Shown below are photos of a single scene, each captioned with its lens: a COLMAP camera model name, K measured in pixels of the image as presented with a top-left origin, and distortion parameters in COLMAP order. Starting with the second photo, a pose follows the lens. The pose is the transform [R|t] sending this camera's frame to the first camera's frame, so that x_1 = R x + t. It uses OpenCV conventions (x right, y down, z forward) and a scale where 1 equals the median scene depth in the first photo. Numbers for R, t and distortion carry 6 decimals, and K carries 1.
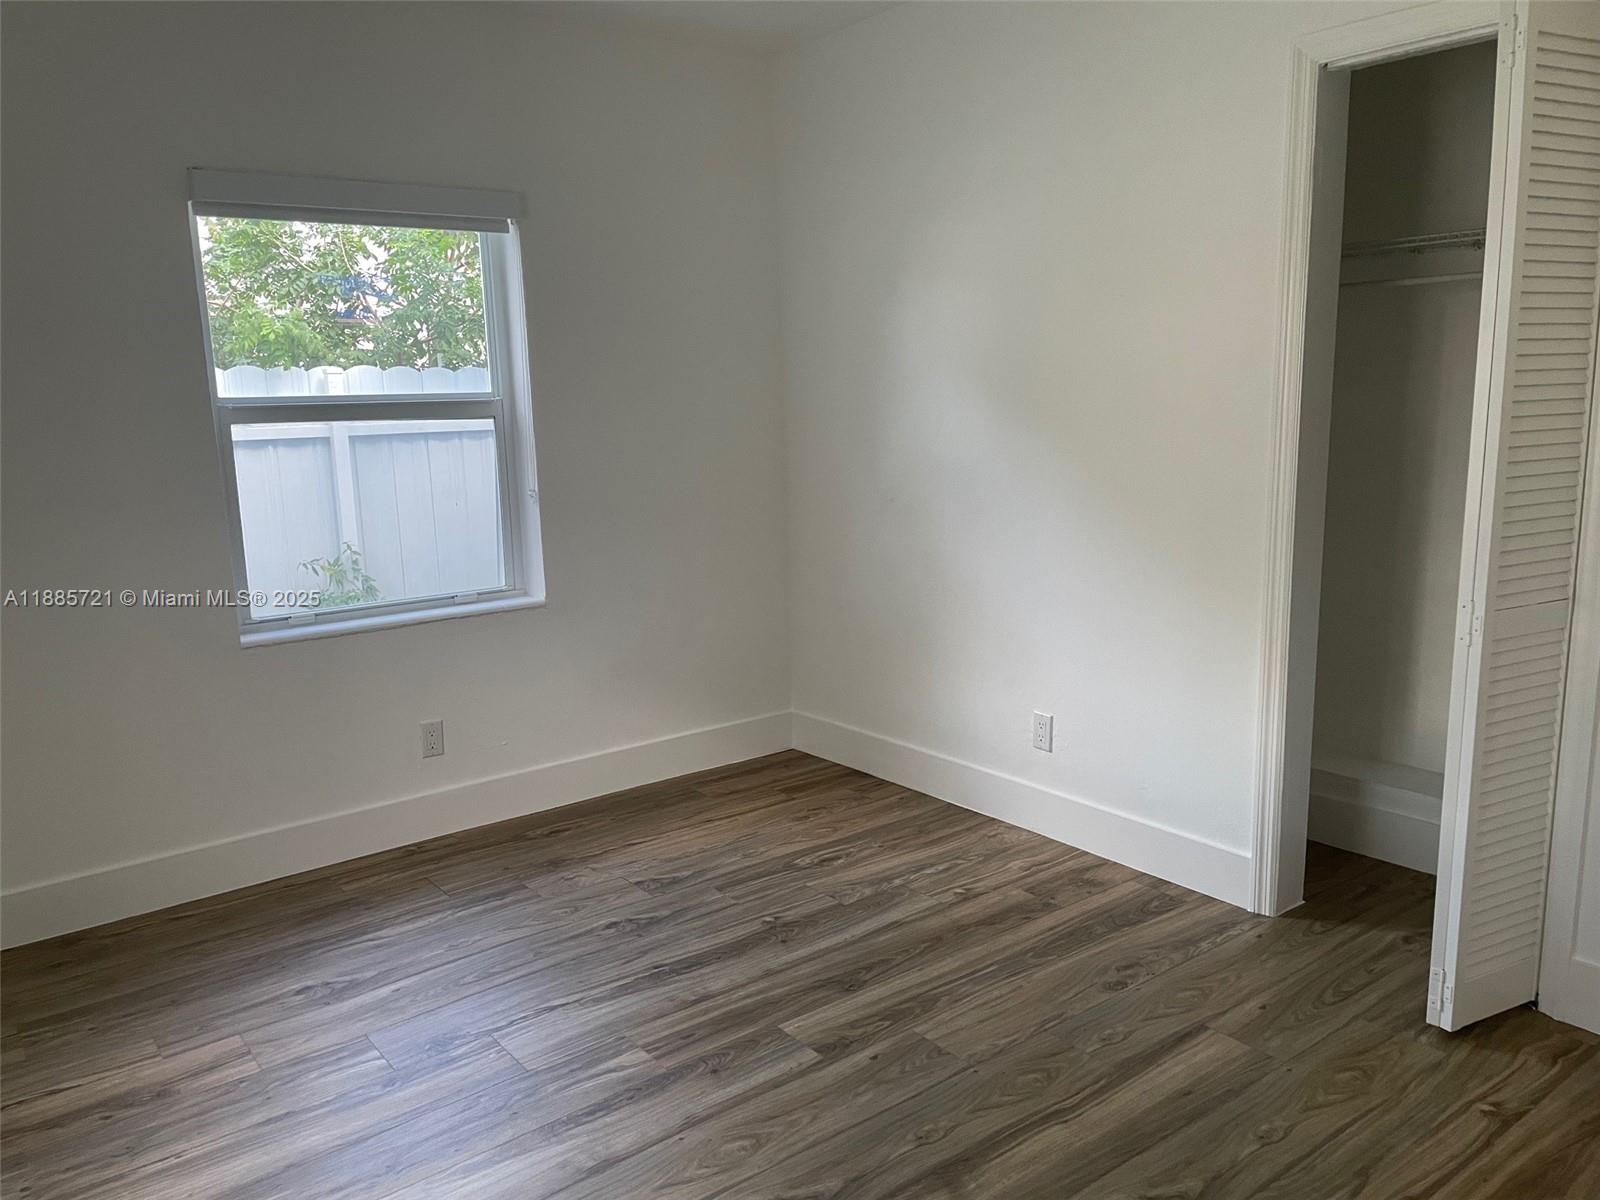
lens RADIAL K [[1228.4, 0, 776.9], [0, 1228.4, 612.2], [0, 0, 1]] dist [0.115144, -0.165070]
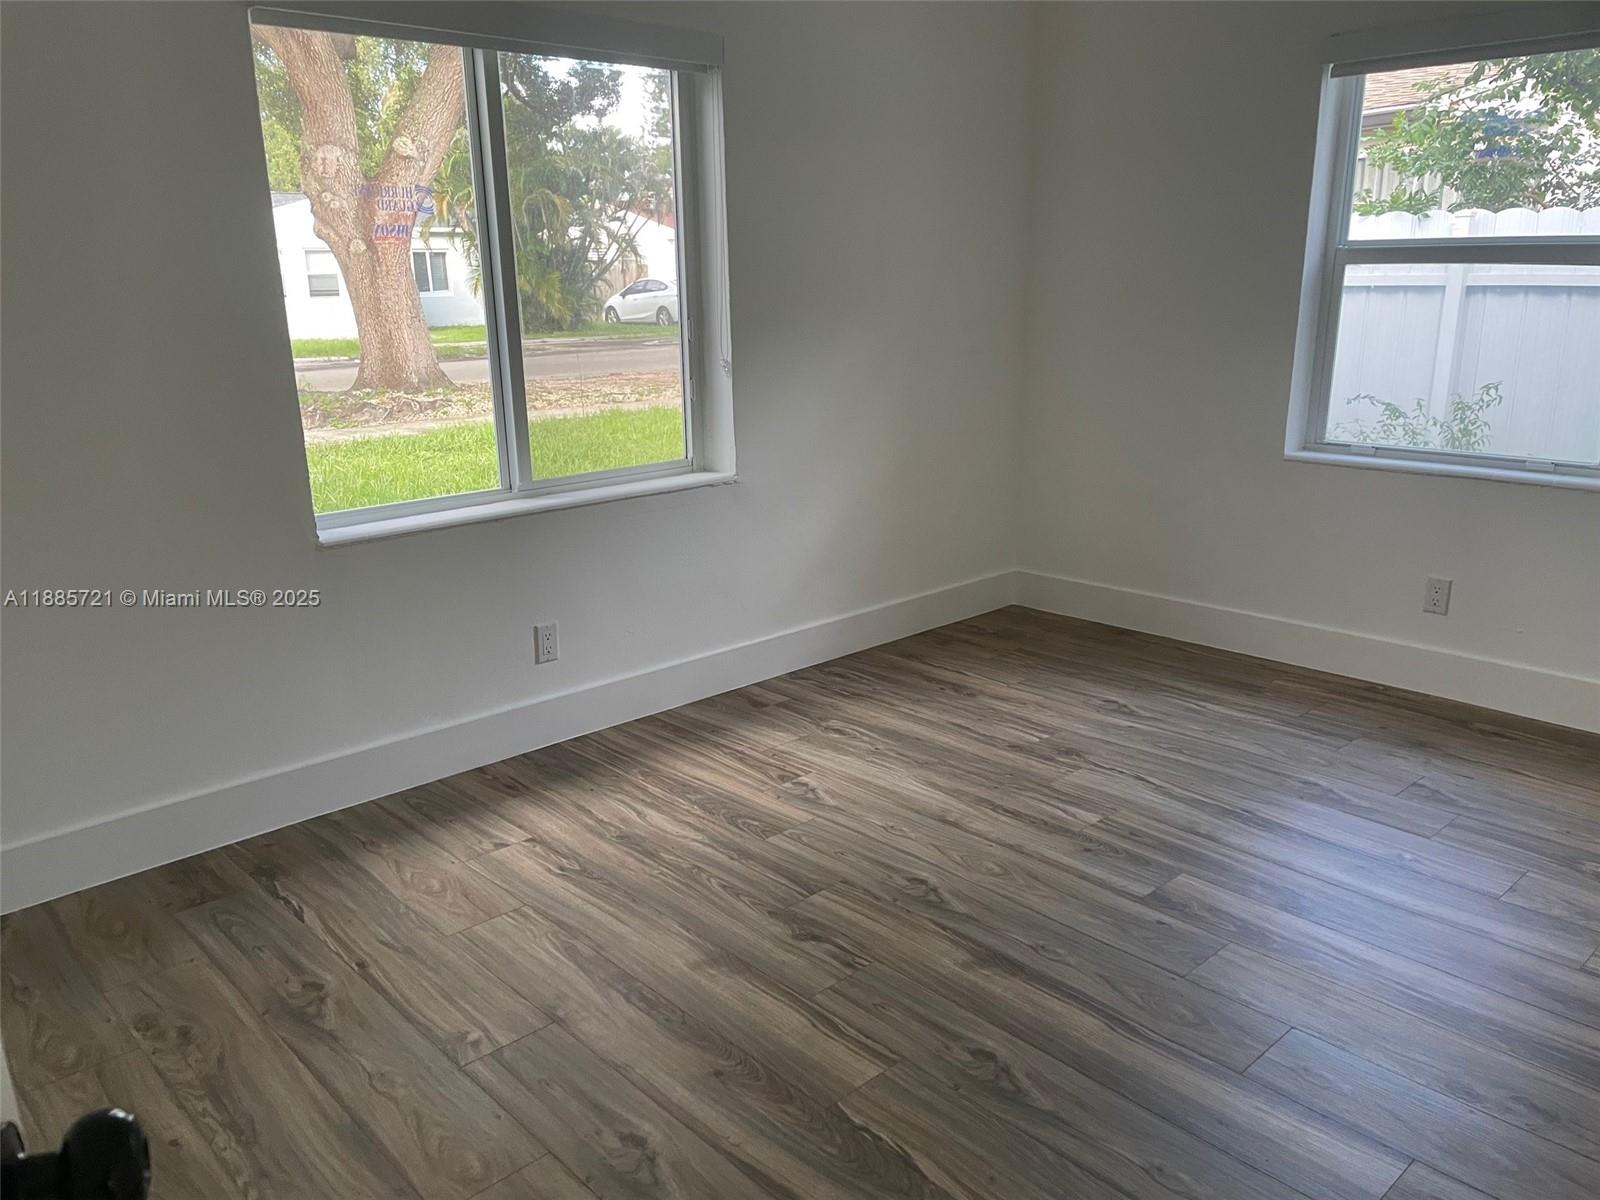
lens RADIAL K [[1228.4, 0, 776.9], [0, 1228.4, 612.2], [0, 0, 1]] dist [0.115144, -0.165070]
pose [[0.084436, 0.294088, -0.952041, 0.733996], [-0.170524, 0.945623, 0.276982, -0.083670], [0.981729, 0.138959, 0.129993, 0.411954]]
